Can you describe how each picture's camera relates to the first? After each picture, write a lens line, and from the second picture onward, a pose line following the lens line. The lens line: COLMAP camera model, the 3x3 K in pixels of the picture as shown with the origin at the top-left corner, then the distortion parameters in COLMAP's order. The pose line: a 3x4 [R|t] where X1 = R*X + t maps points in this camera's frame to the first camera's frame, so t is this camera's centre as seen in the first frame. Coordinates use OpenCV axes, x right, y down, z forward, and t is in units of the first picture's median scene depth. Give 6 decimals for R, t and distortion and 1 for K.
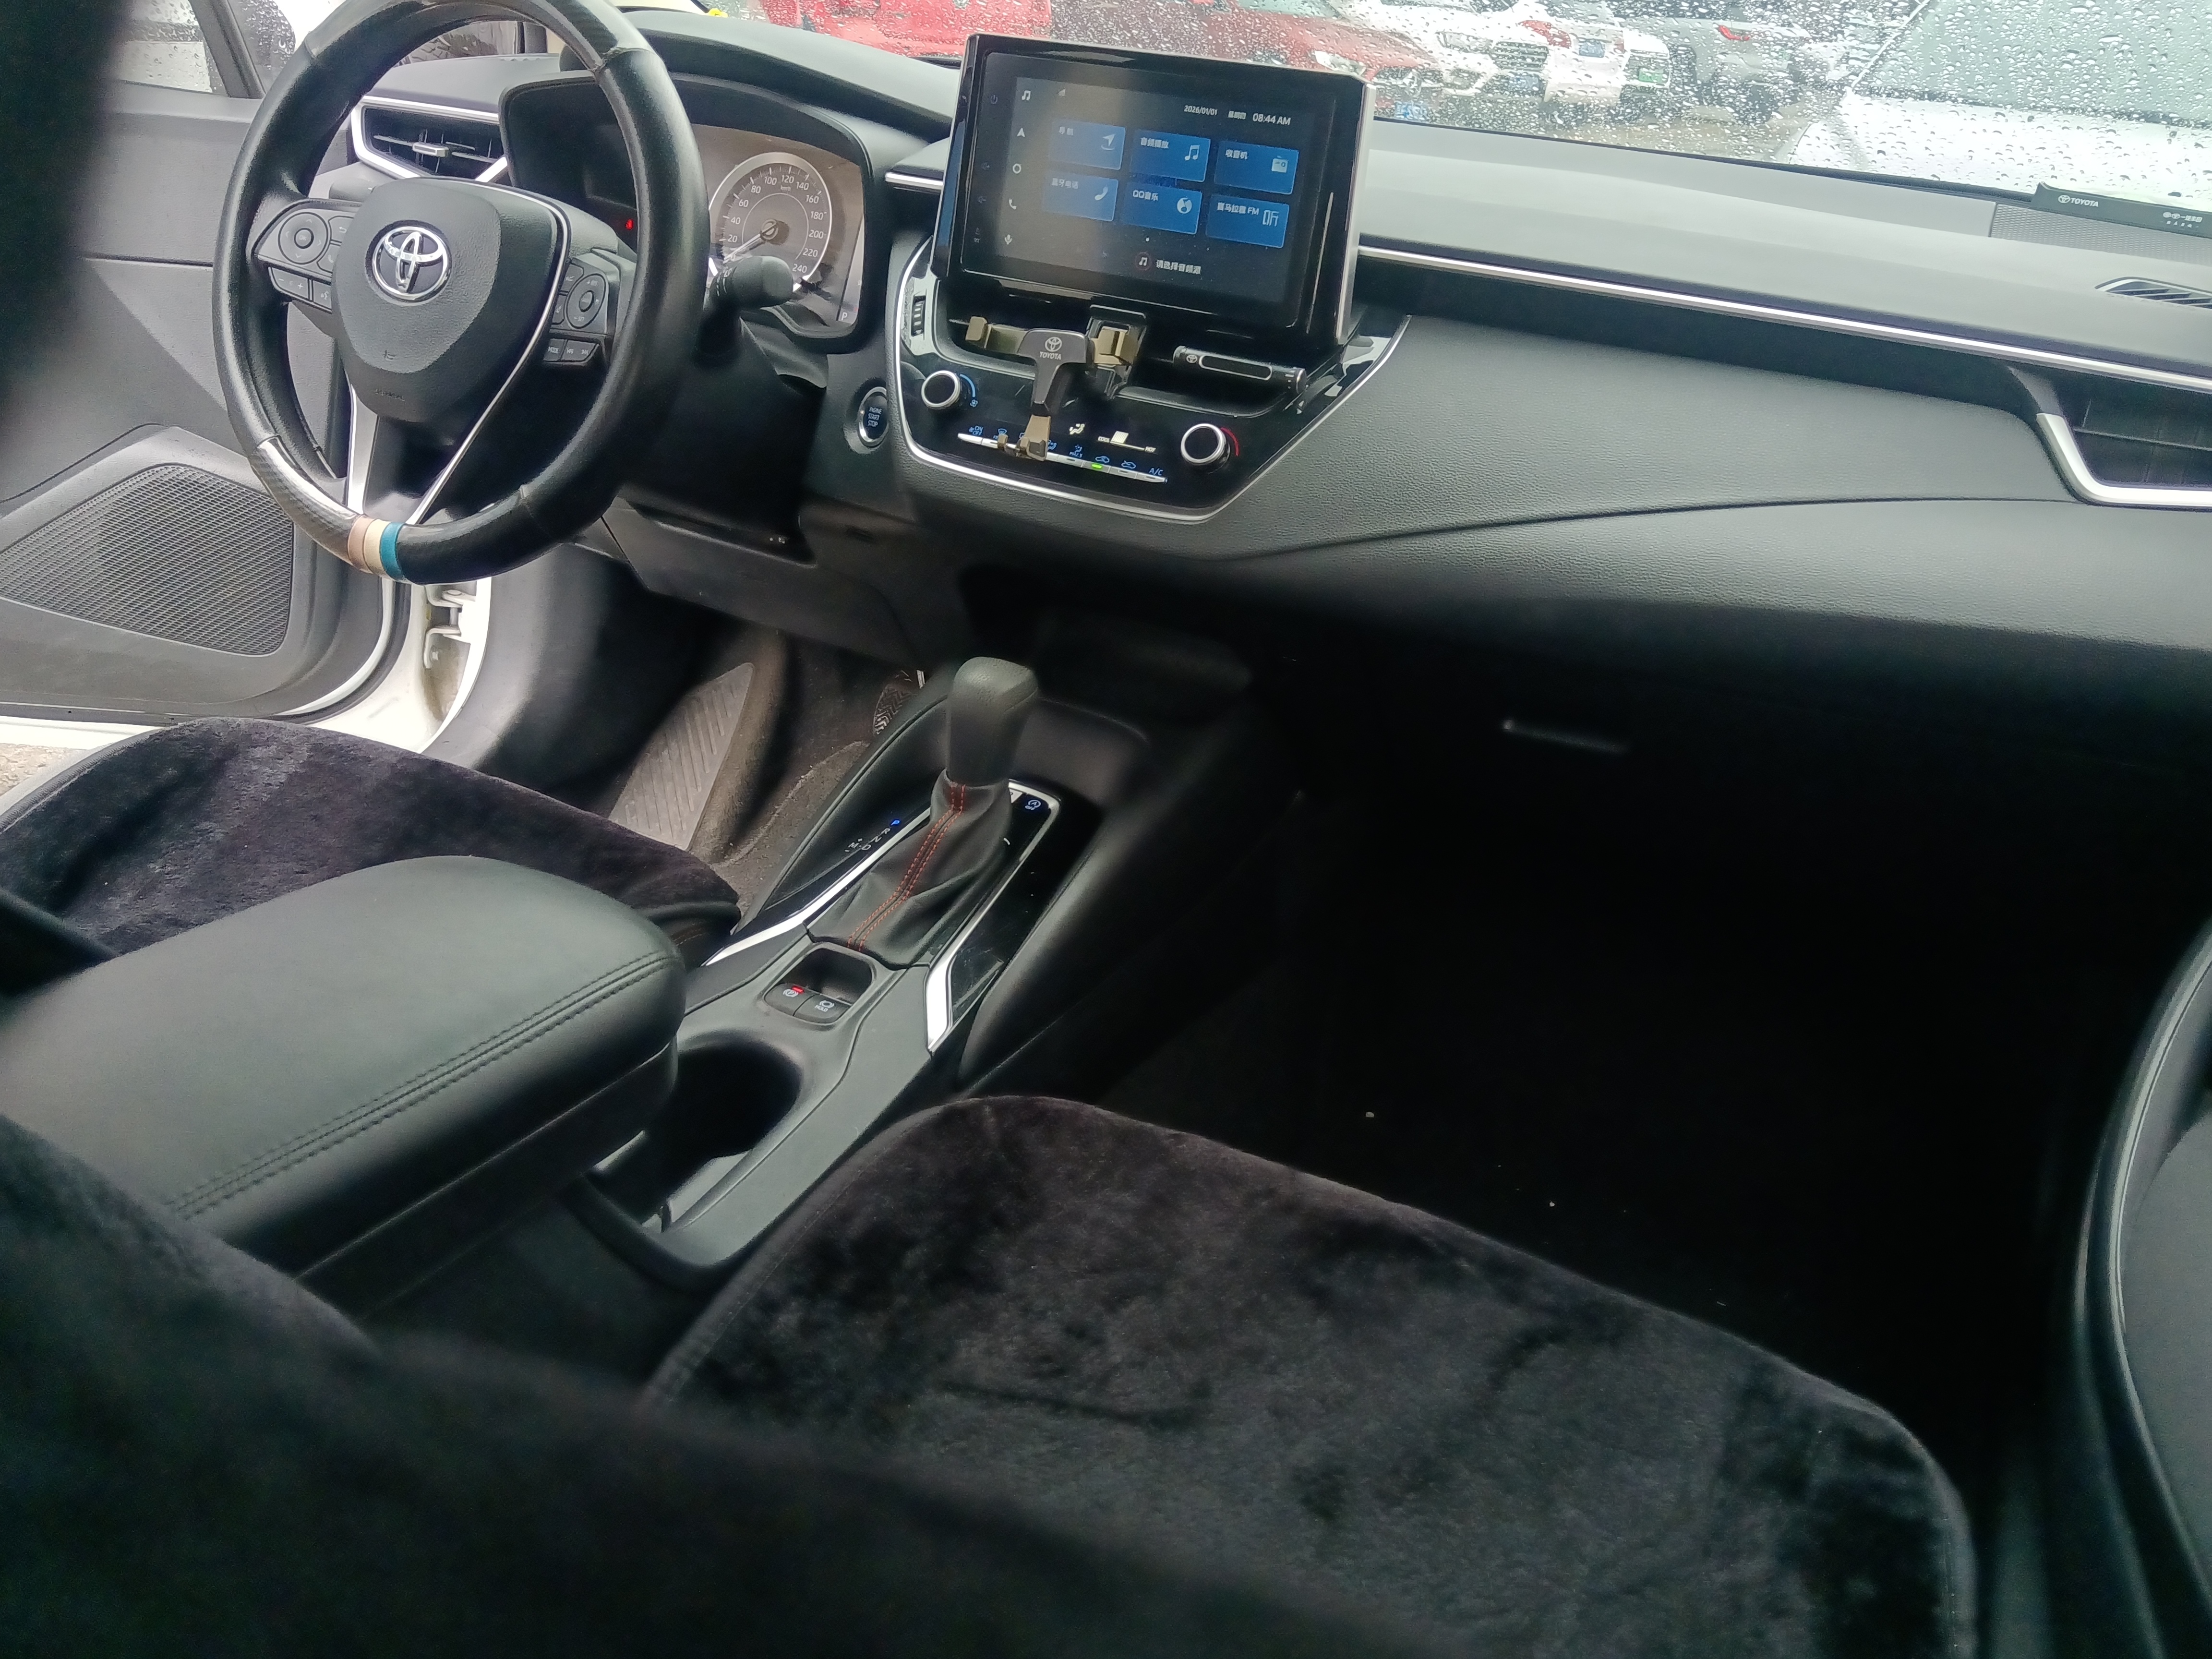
lens RADIAL K [[1829.8, 0, 1106.0], [0, 1829.8, 829.5], [0, 0, 1]] dist [-0.003231, 0.006541]
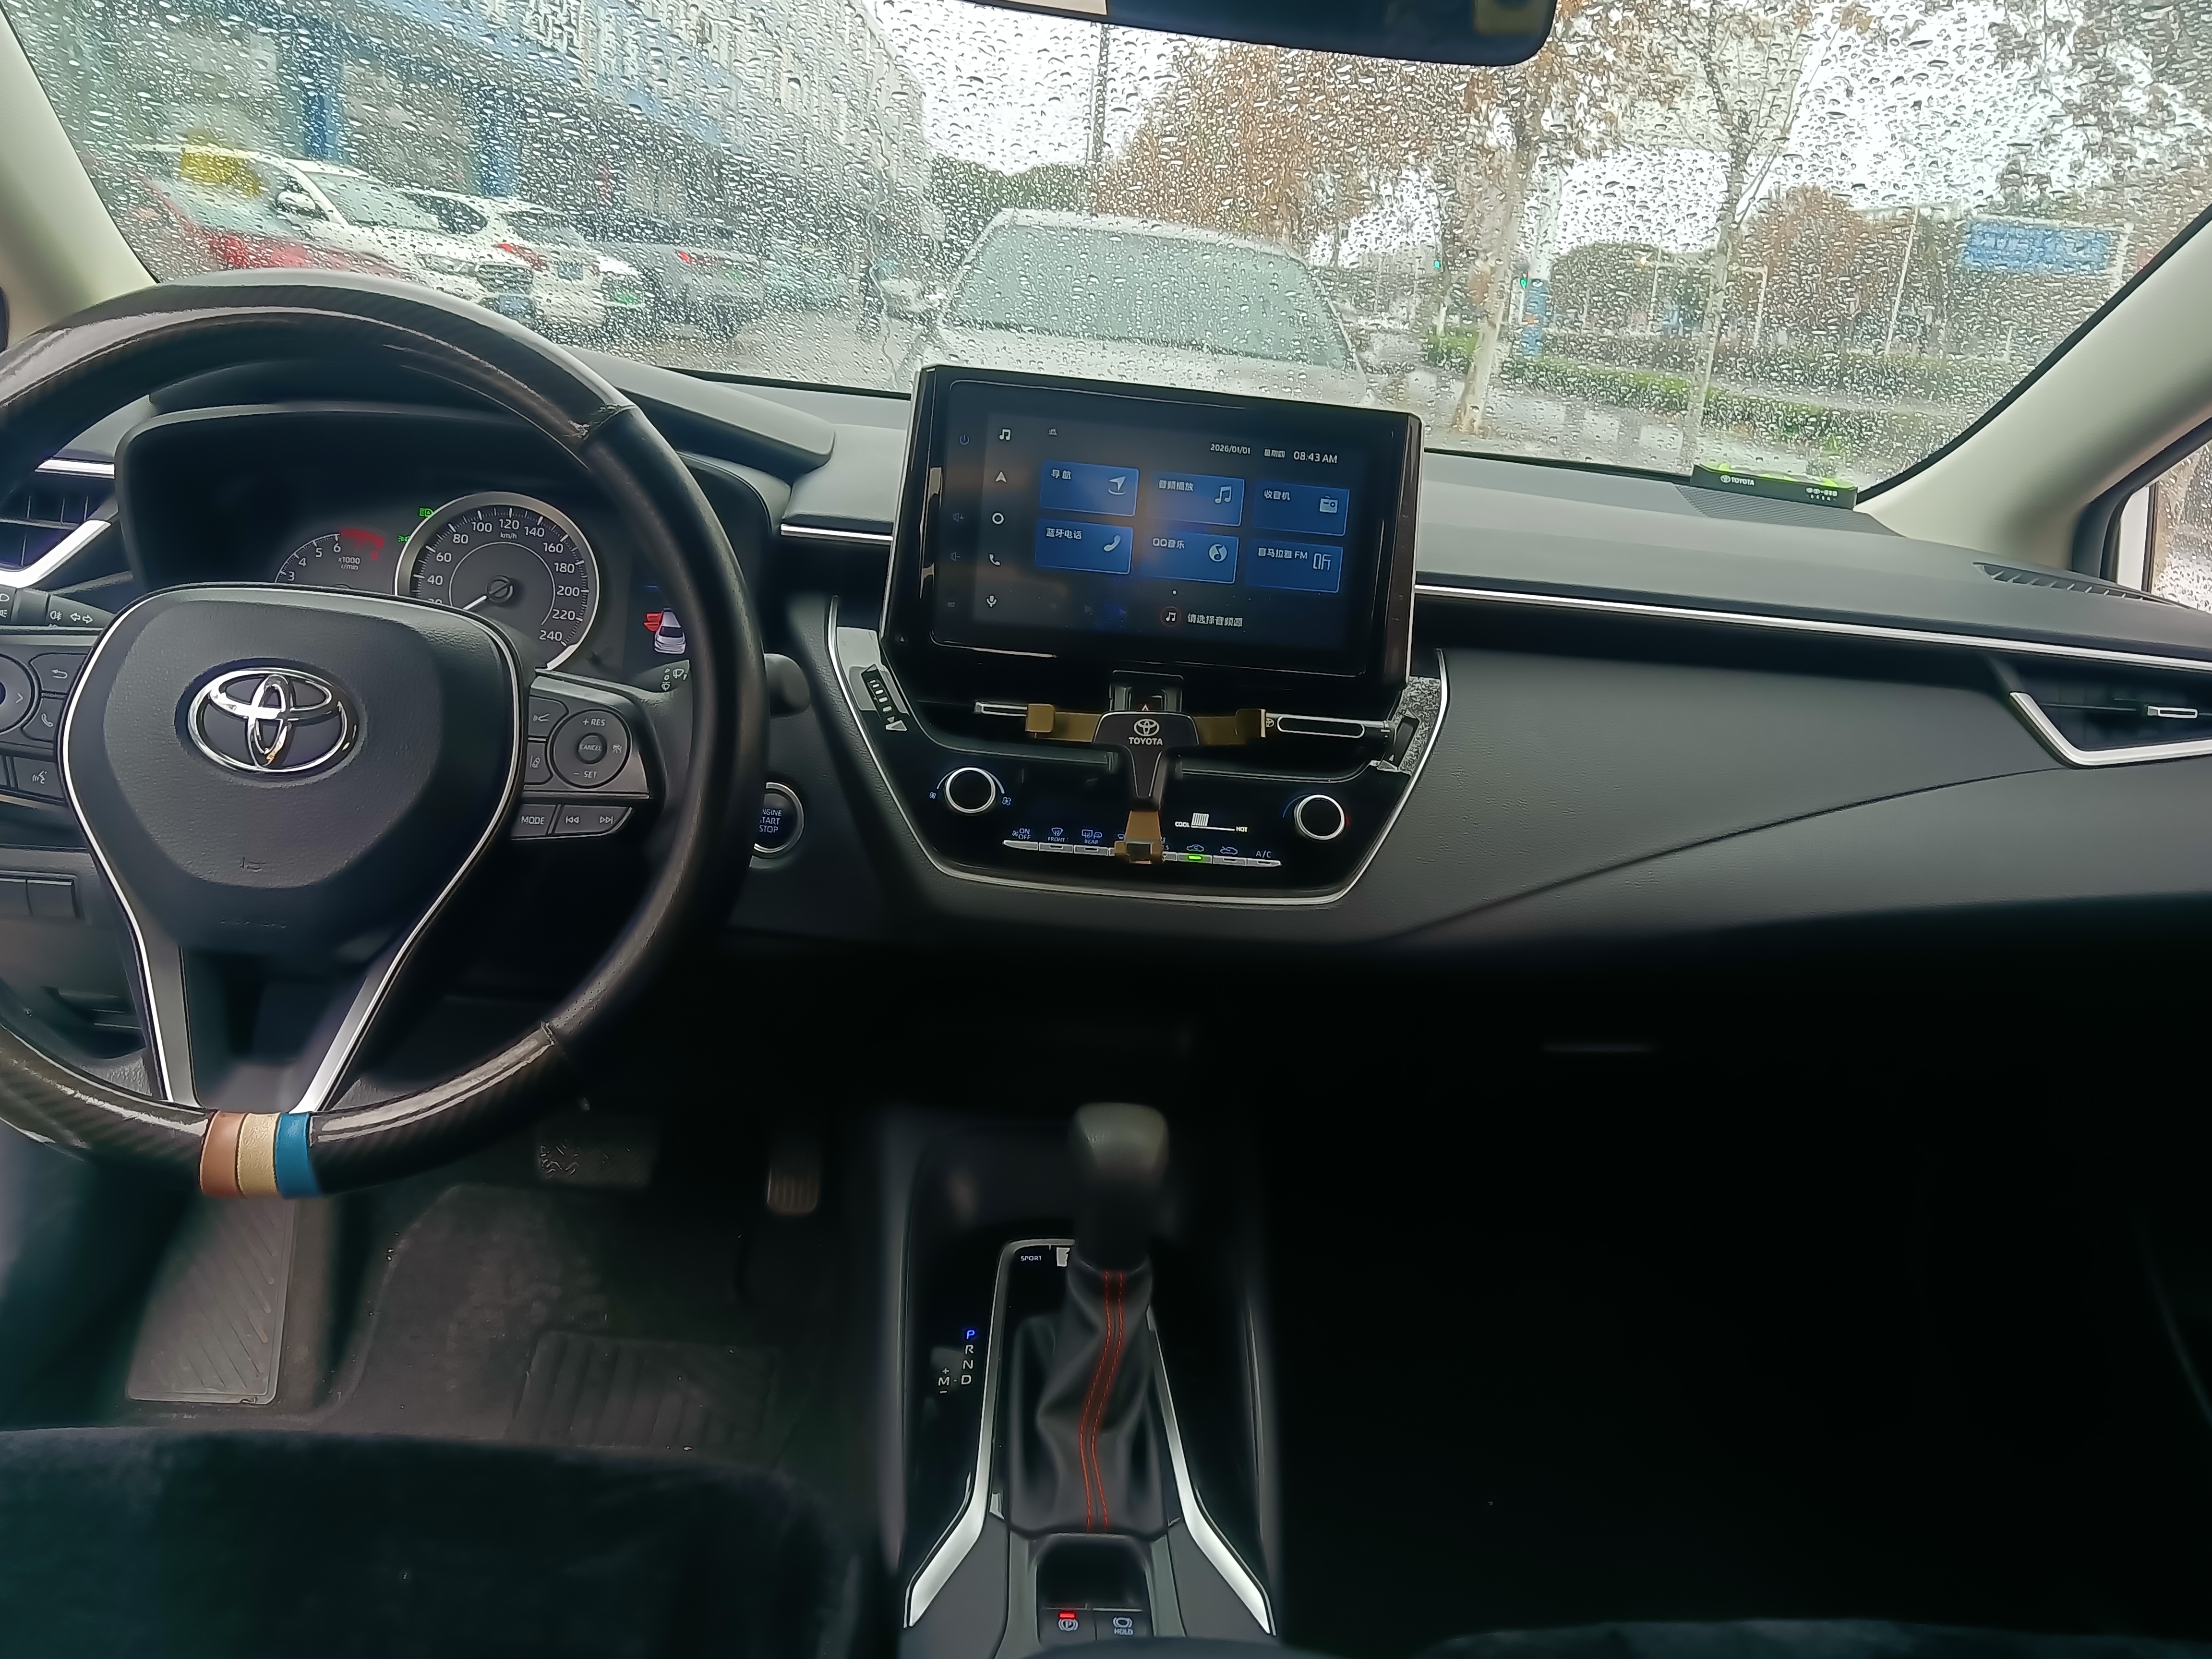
lens RADIAL K [[1790.1, 0, 1106.0], [0, 1790.1, 829.5], [0, 0, 1]] dist [0.015387, 0.001026]
pose [[0.837039, -0.152552, 0.525447, -0.471434], [0.202243, 0.978596, -0.038060, -0.186827], [-0.508394, 0.138126, 0.849975, 0.309710]]
